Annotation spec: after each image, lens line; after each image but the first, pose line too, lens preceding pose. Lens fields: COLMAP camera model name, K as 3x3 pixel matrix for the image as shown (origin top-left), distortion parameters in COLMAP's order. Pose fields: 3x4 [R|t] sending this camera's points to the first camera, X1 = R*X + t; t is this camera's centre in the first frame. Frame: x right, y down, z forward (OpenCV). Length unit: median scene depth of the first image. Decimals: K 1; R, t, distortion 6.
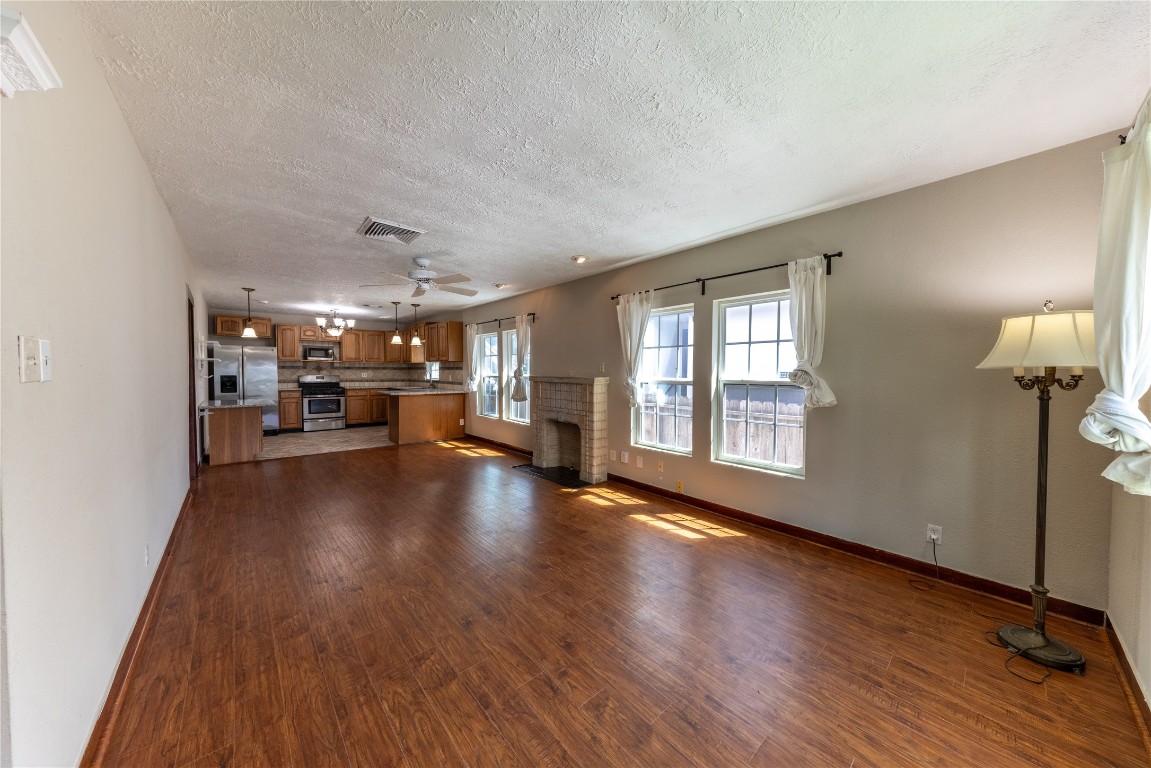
lens RADIAL K [[382.3, 0, 578.9], [0, 382.3, 382.4], [0, 0, 1]] dist [0.001262, 0.000024]
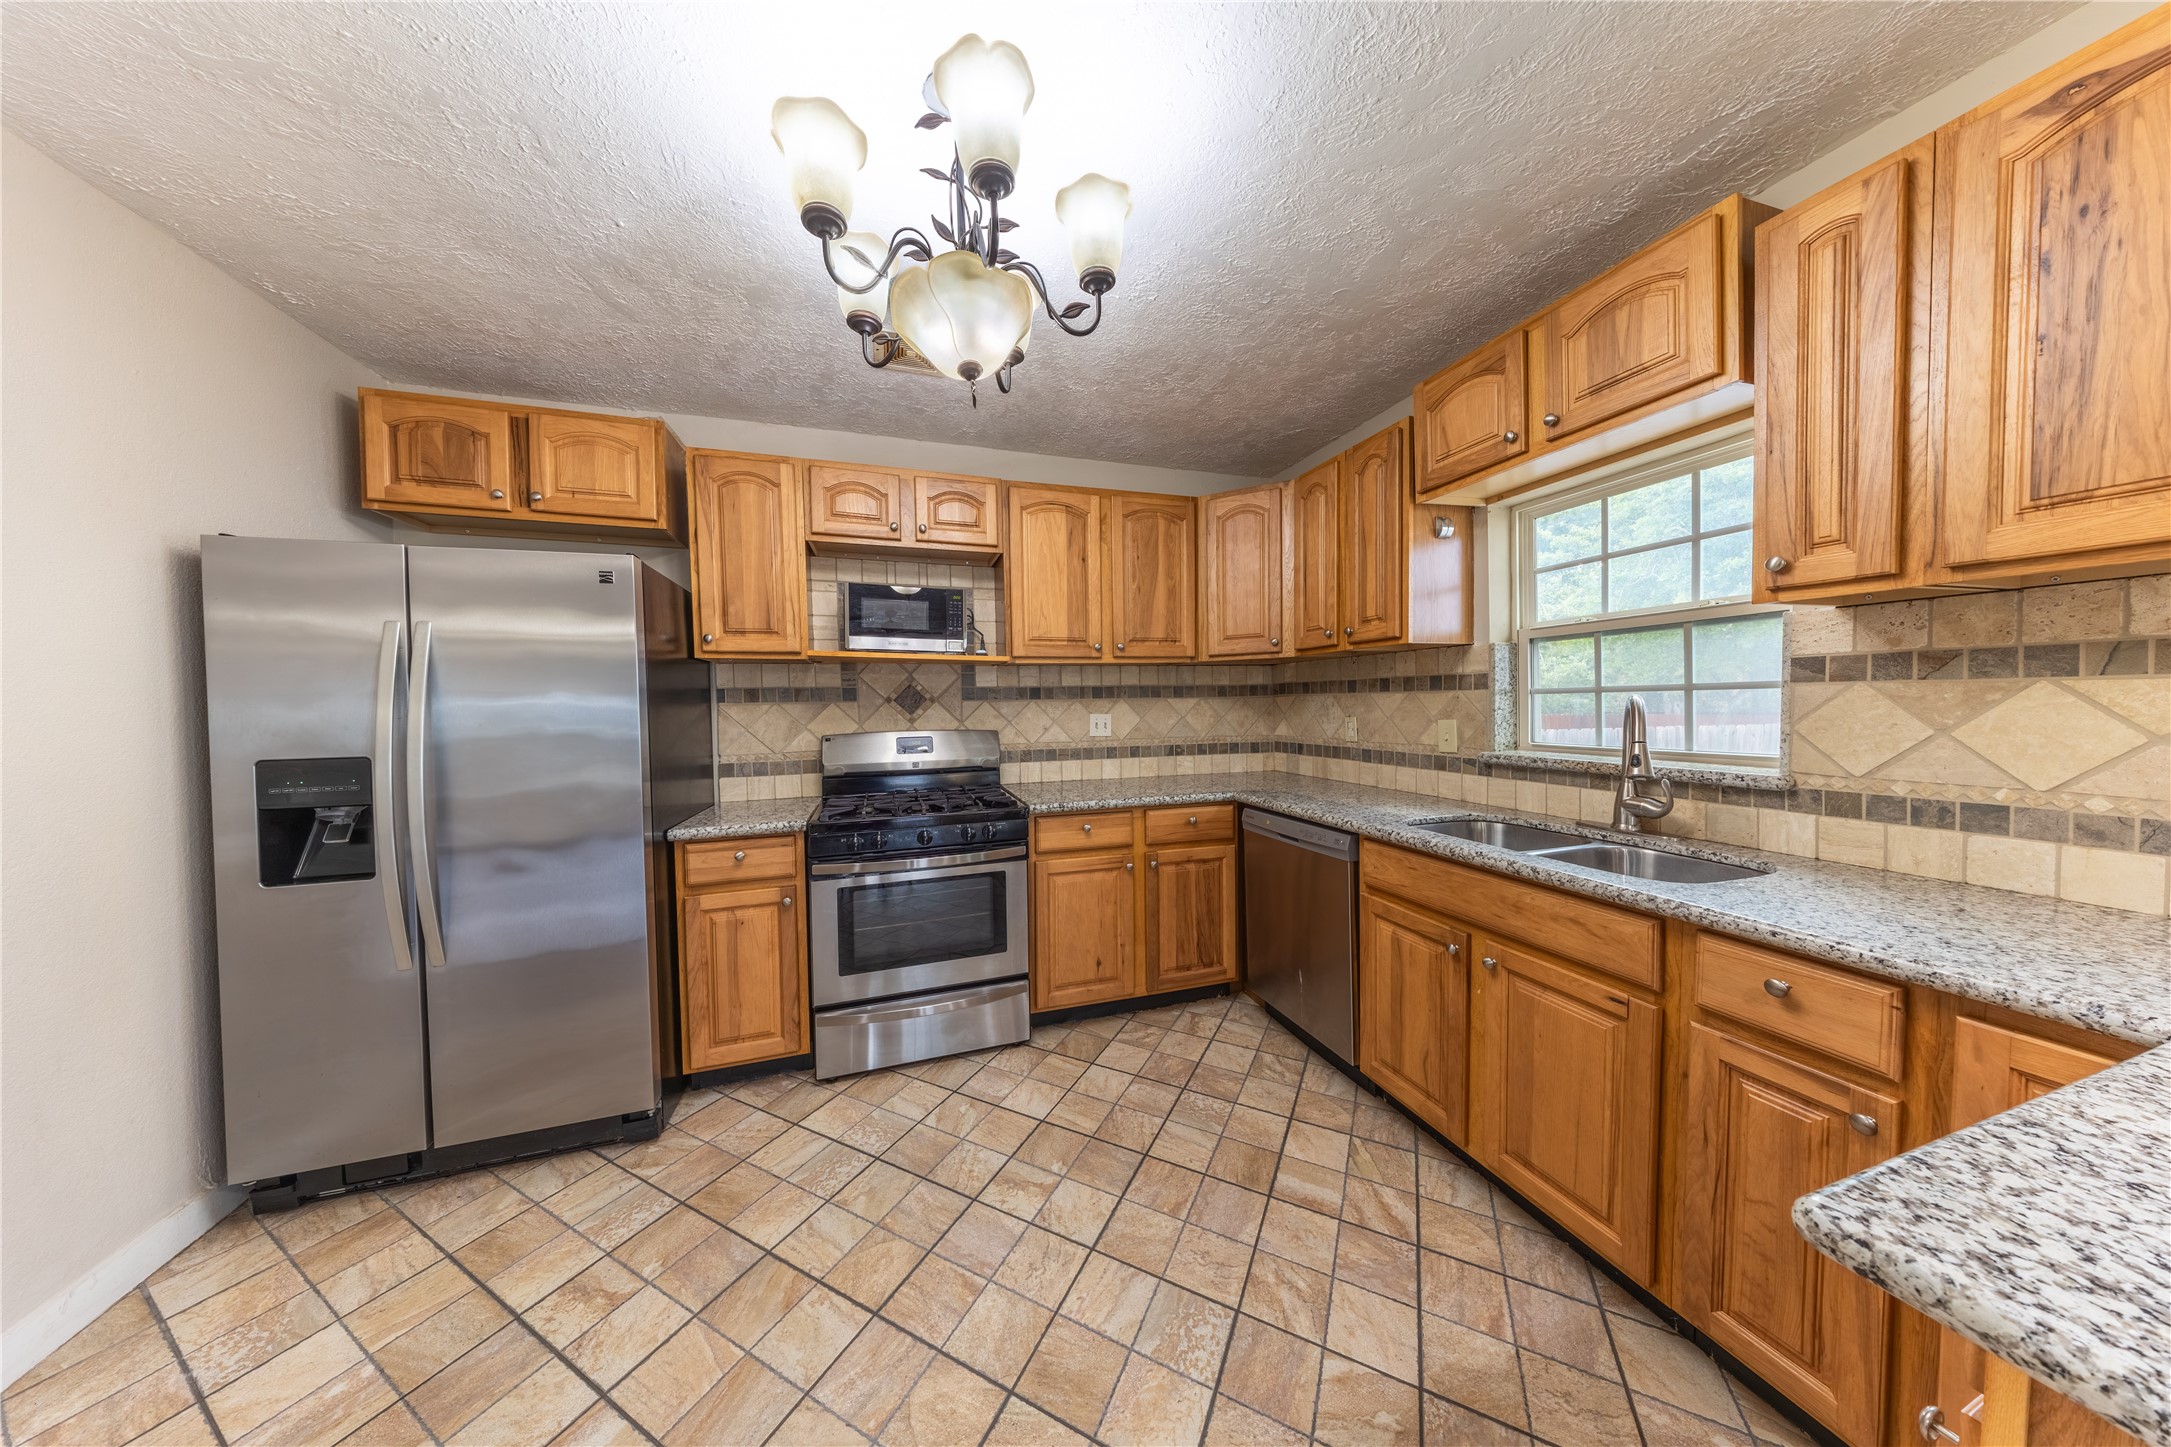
lens RADIAL K [[624.5, 0, 1081.2], [0, 624.5, 716.3], [0, 0, 1]] dist [0.001199, -0.000110]
pose [[0.911214, -0.009214, -0.411831, -0.465991], [0.007708, 0.999956, -0.005316, -0.024466], [0.411862, 0.001669, 0.911245, 0.741277]]
